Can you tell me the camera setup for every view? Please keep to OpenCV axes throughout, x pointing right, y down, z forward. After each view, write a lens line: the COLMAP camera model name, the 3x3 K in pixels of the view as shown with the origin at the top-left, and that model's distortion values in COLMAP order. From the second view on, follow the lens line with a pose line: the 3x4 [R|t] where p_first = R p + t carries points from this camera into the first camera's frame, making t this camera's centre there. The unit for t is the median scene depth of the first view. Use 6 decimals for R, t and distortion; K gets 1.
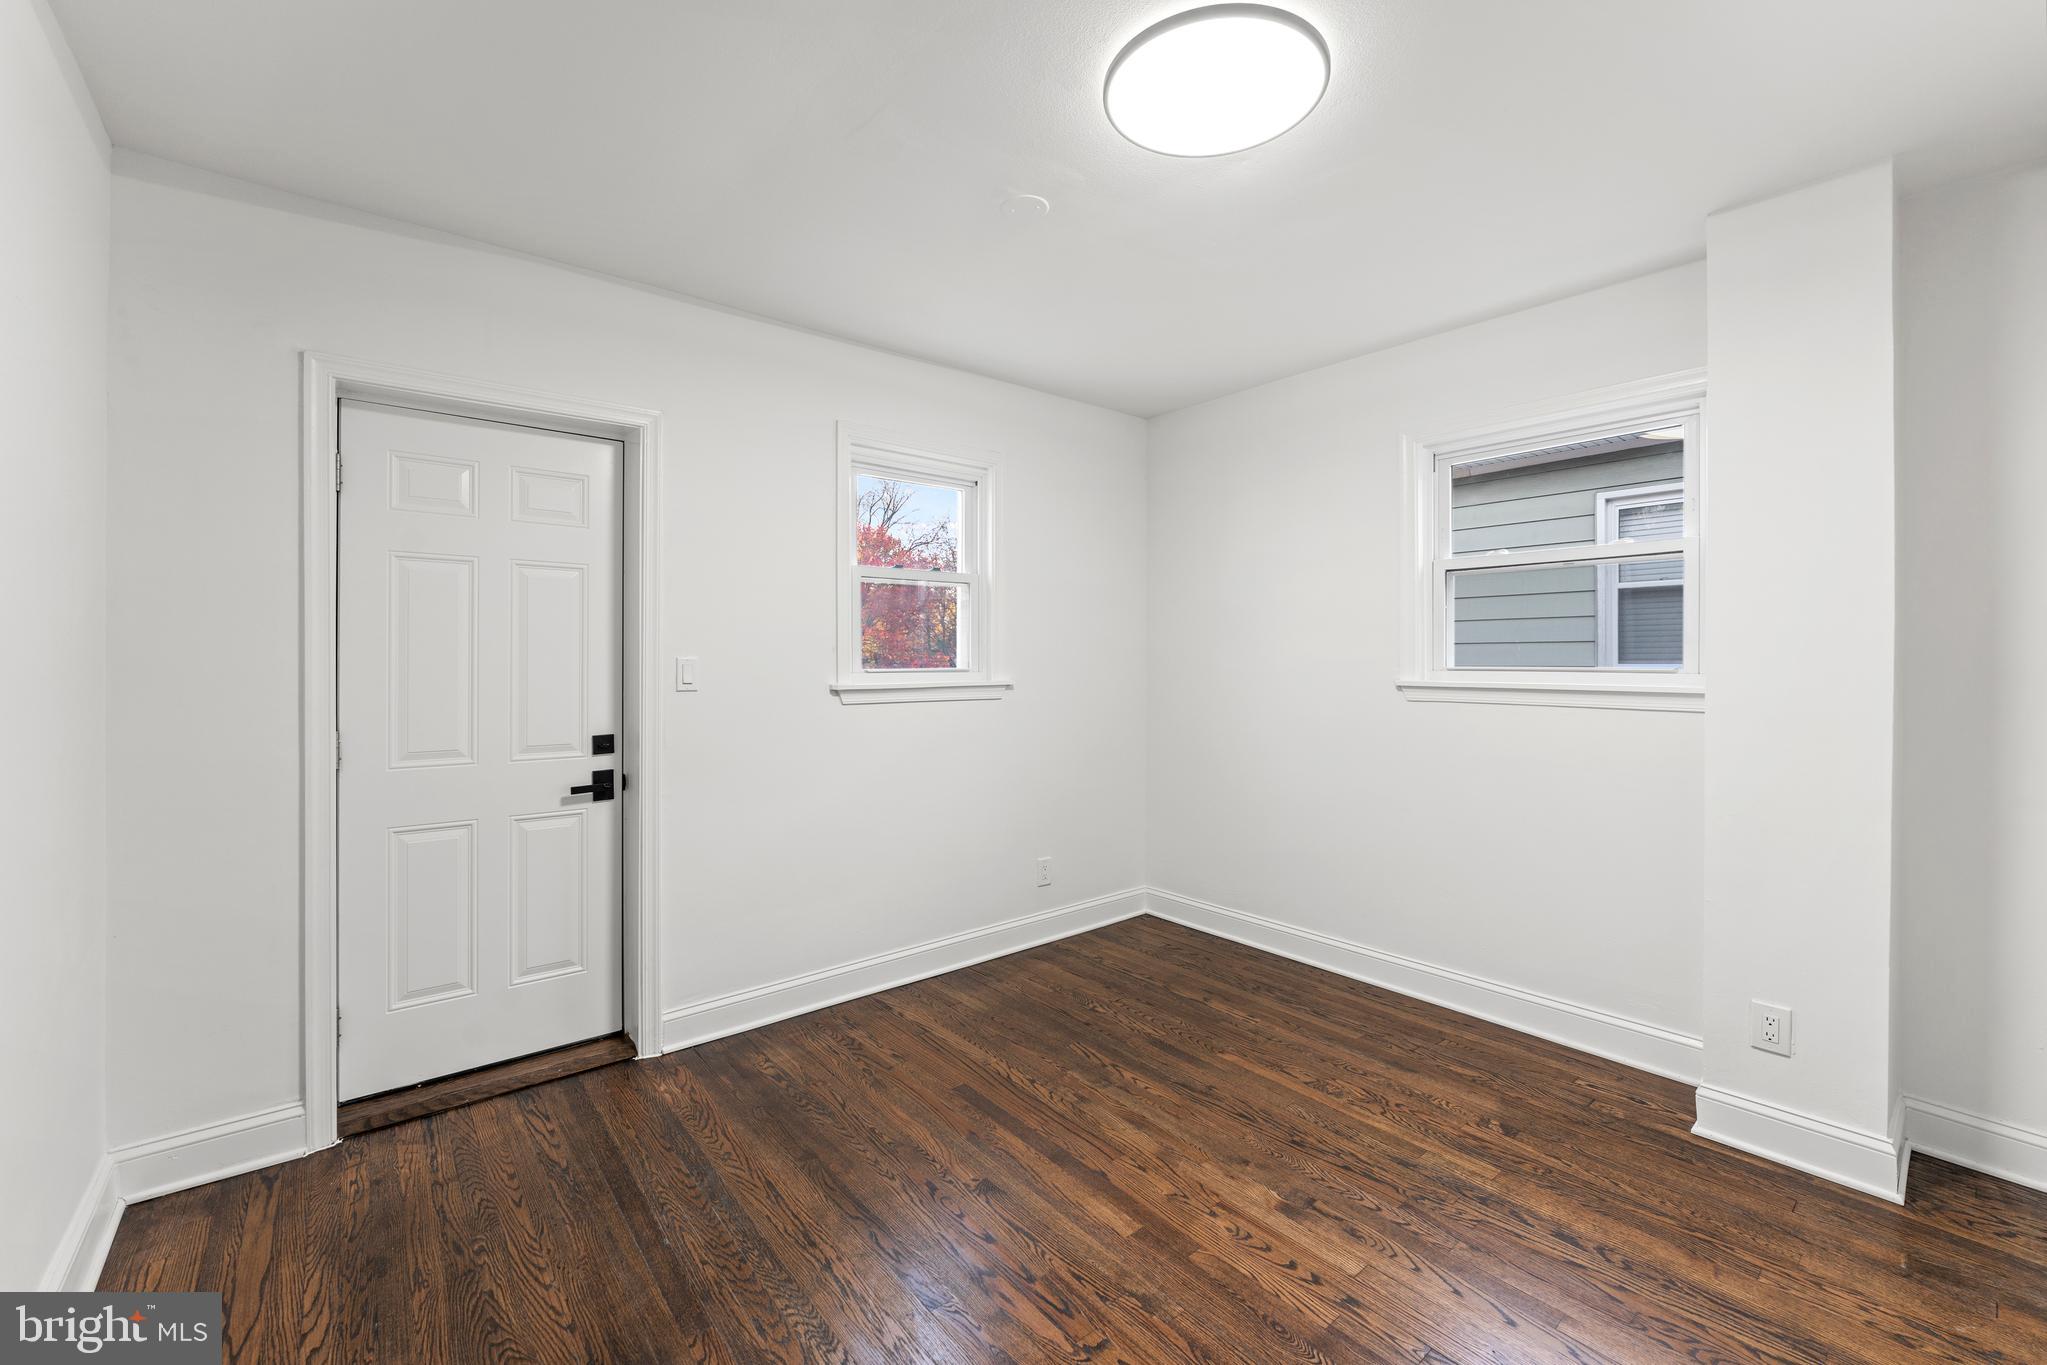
lens RADIAL K [[841.5, 0, 1025.7], [0, 841.5, 671.5], [0, 0, 1]] dist [0.000021, -0.000837]
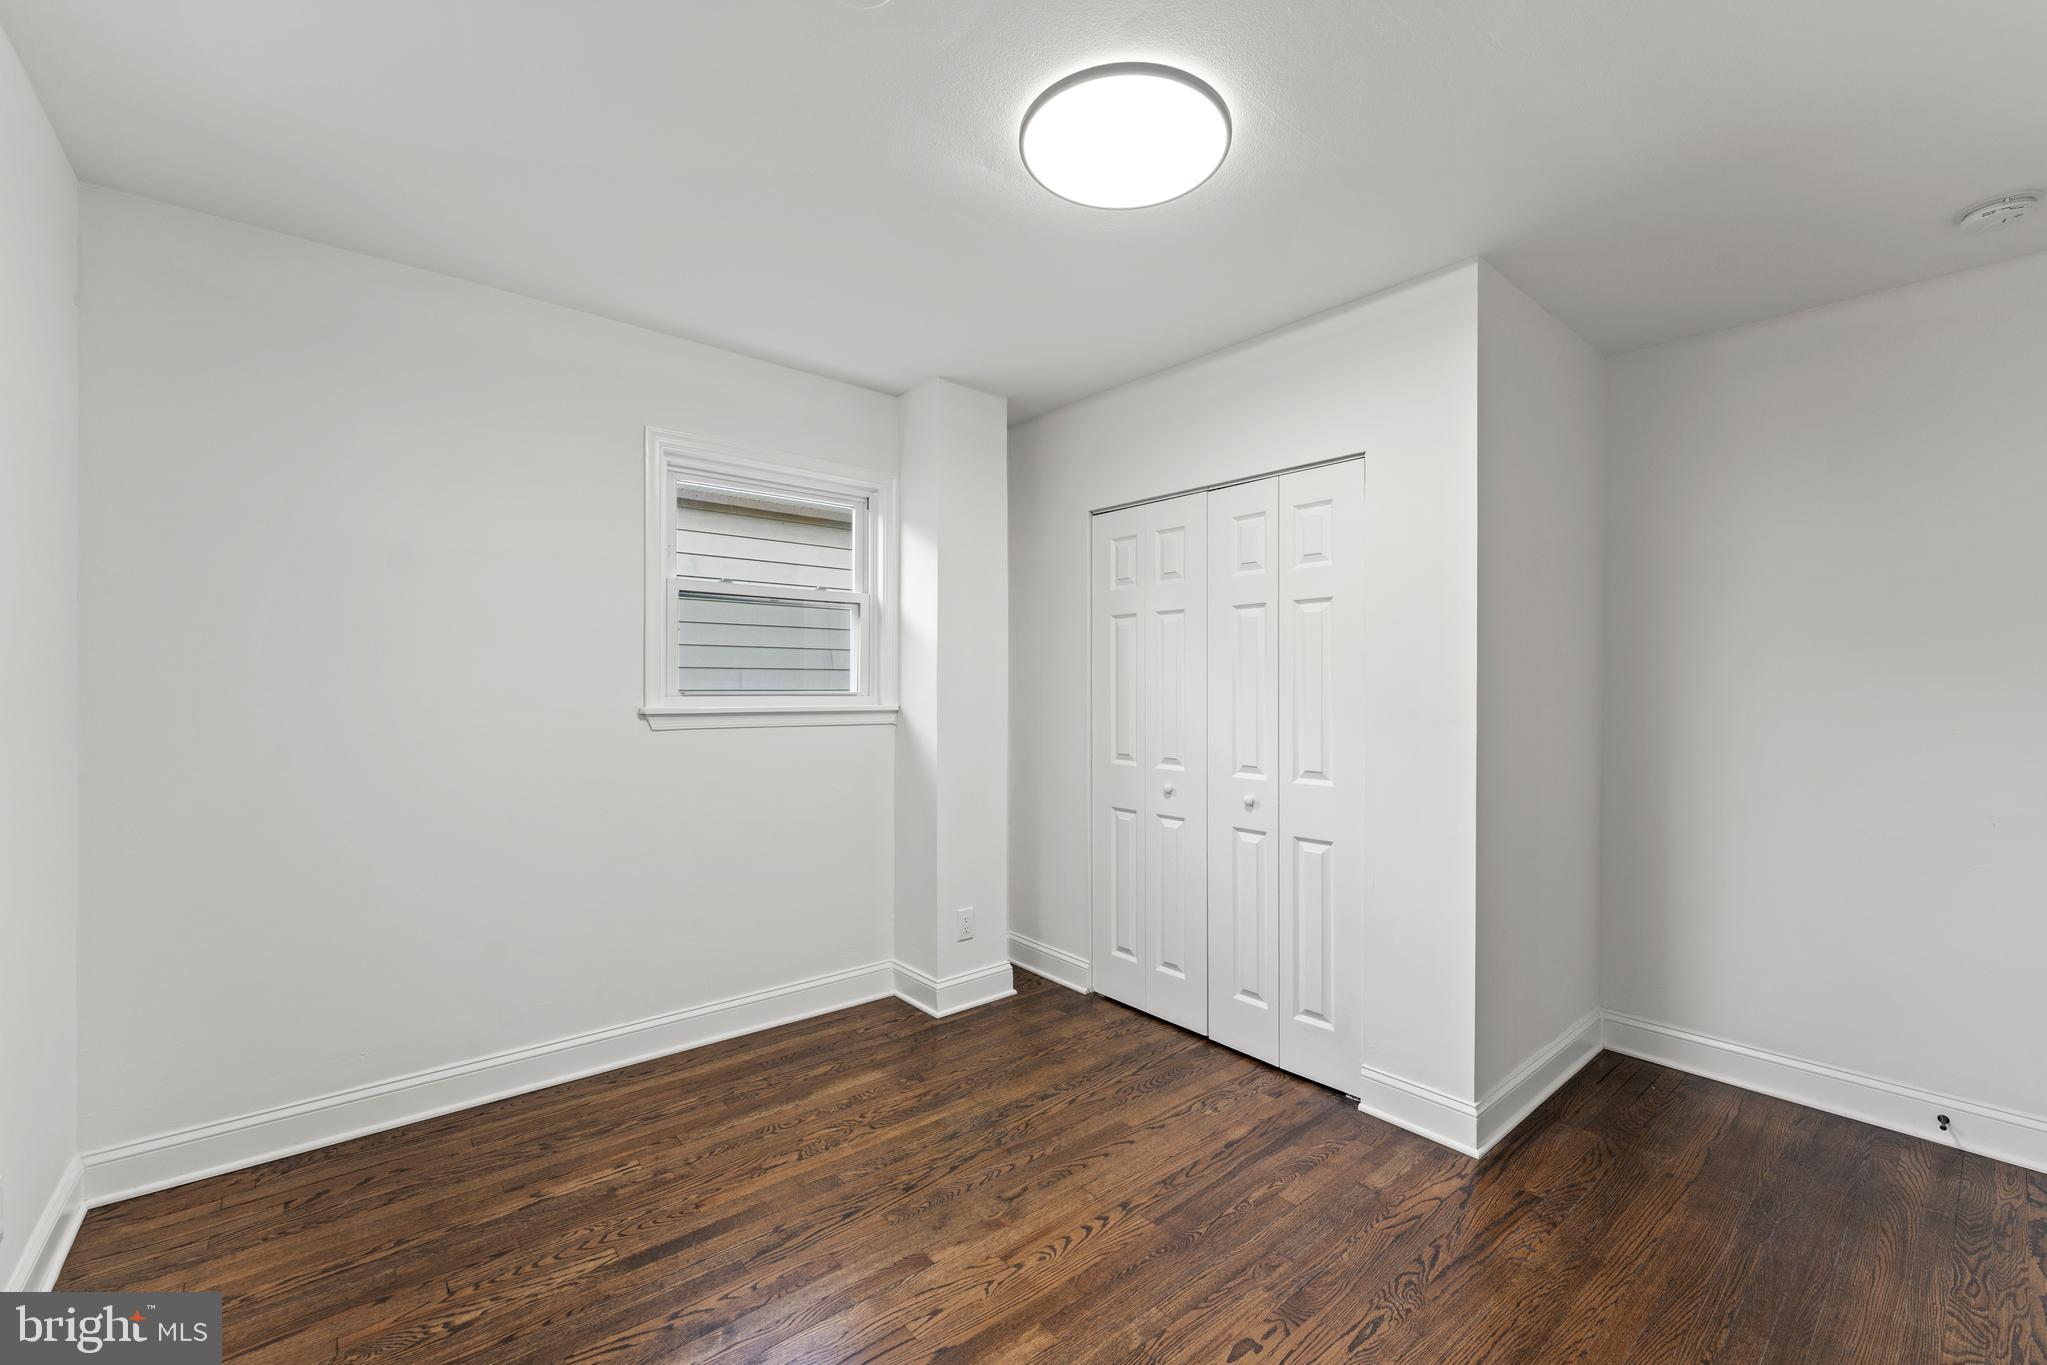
lens RADIAL K [[841.5, 0, 1021.5], [0, 841.5, 695.8], [0, 0, 1]] dist [0.000021, -0.000837]
pose [[-0.013215, -0.009796, 0.999865, -0.548318], [0.008446, 0.999915, 0.009908, -0.009927], [-0.999877, 0.008576, -0.013131, 0.755555]]
